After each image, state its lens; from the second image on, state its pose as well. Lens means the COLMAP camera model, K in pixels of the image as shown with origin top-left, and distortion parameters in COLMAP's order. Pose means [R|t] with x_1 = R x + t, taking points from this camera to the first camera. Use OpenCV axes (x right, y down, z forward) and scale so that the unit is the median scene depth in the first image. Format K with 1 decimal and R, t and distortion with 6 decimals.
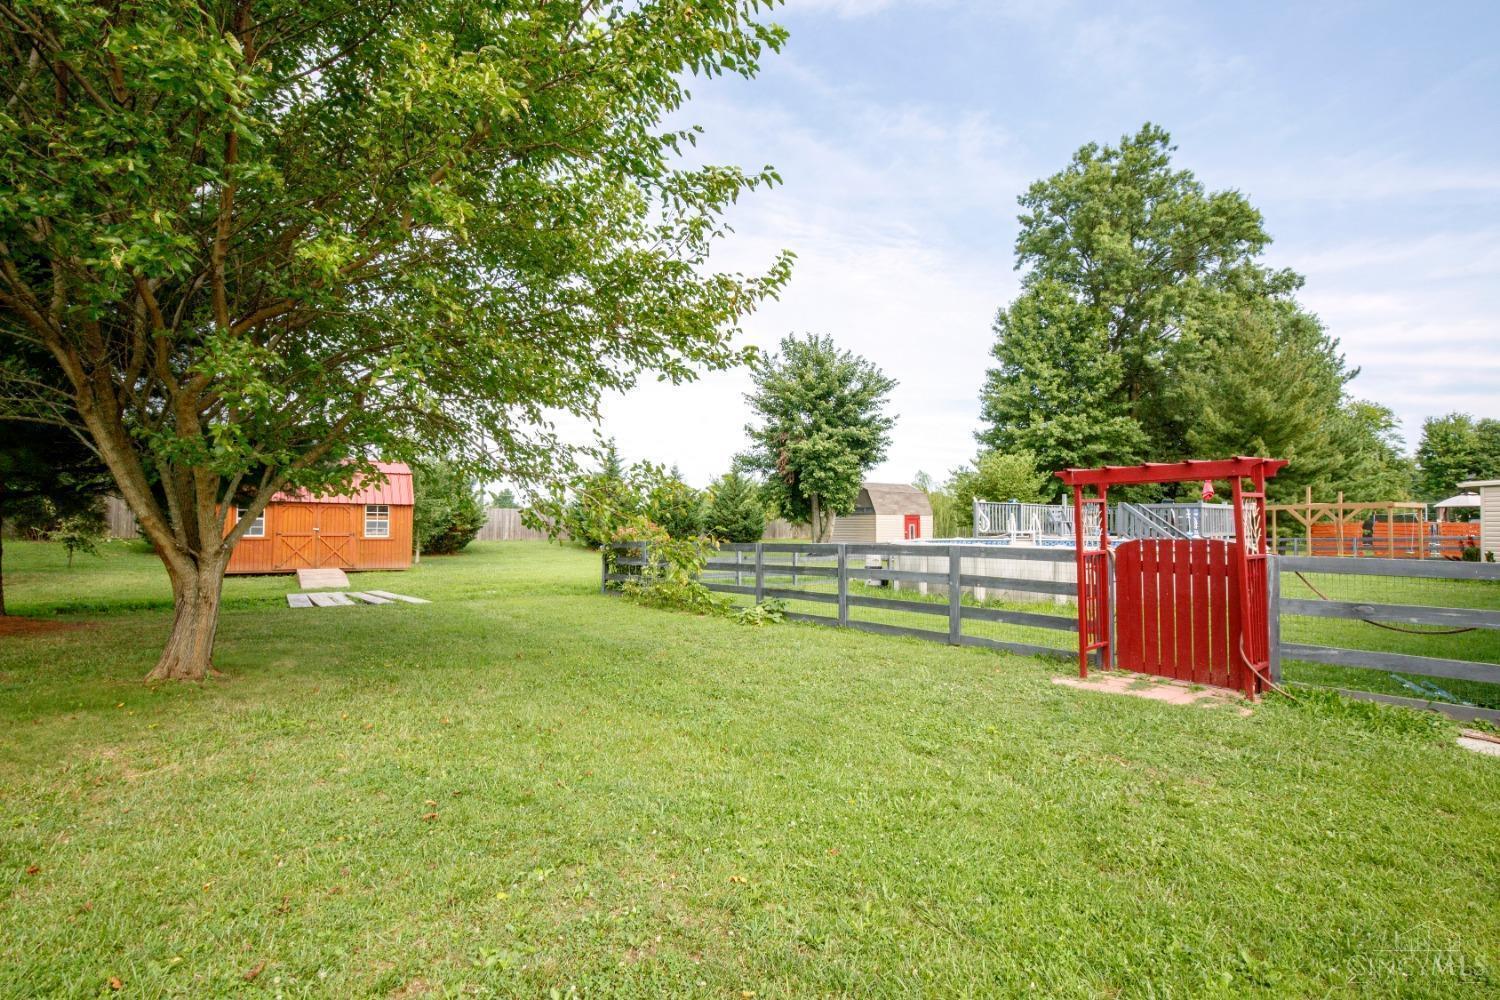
lens RADIAL K [[769.0, 0, 745.5], [0, 769.0, 497.6], [0, 0, 1]] dist [-0.018811, -0.000181]
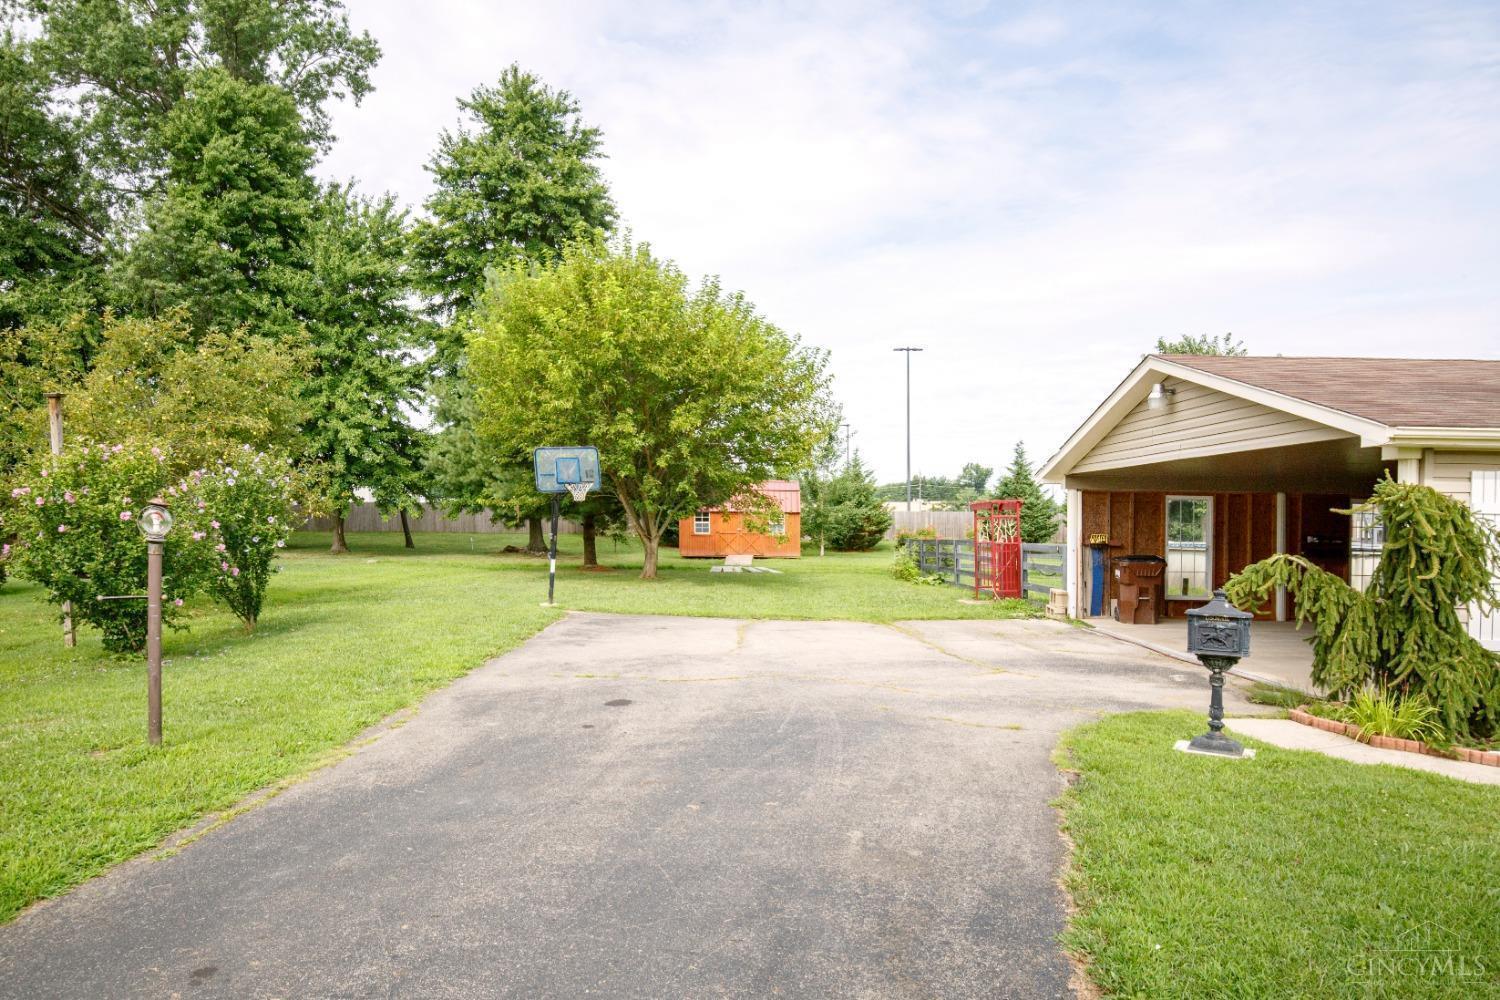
lens RADIAL K [[908.0, 0, 751.1], [0, 908.0, 507.3], [0, 0, 1]] dist [0.000123, 0.000000]
pose [[0.839097, -0.006576, -0.543942, 0.286720], [0.015047, 0.999825, 0.011124, -0.014762], [0.543774, -0.017518, 0.839049, -0.330156]]
